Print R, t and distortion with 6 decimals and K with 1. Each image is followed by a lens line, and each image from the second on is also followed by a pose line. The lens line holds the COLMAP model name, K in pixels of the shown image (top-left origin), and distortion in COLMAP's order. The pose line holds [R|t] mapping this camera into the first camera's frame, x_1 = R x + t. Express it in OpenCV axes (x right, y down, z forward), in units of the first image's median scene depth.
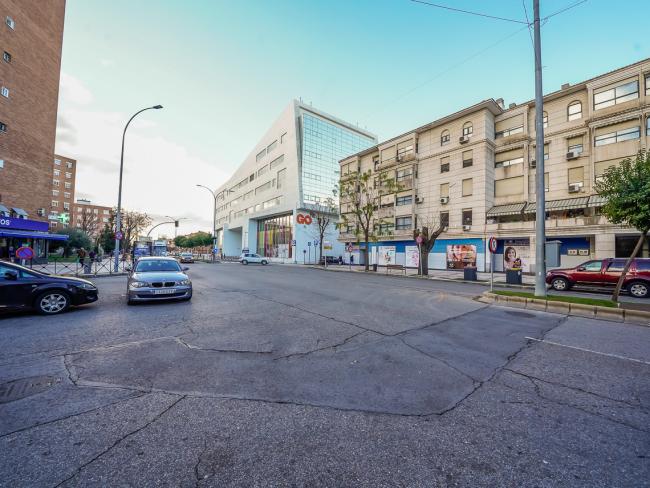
lens RADIAL K [[255.9, 0, 325.0], [0, 255.9, 244.0], [0, 0, 1]] dist [-0.000040, -0.000039]
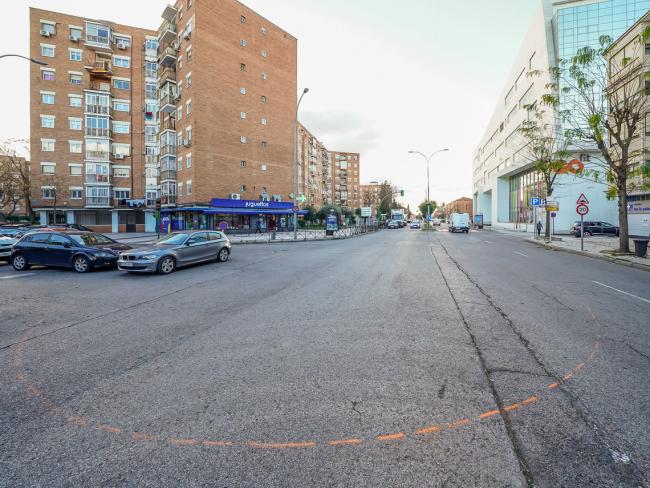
lens RADIAL K [[257.8, 0, 360.6], [0, 257.8, 221.2], [0, 0, 1]] dist [-0.023209, 0.000161]
pose [[0.608058, -0.016862, -0.793714, 0.234643], [0.052850, 0.998416, 0.019277, 0.010505], [0.792132, -0.053670, 0.607986, 0.331533]]
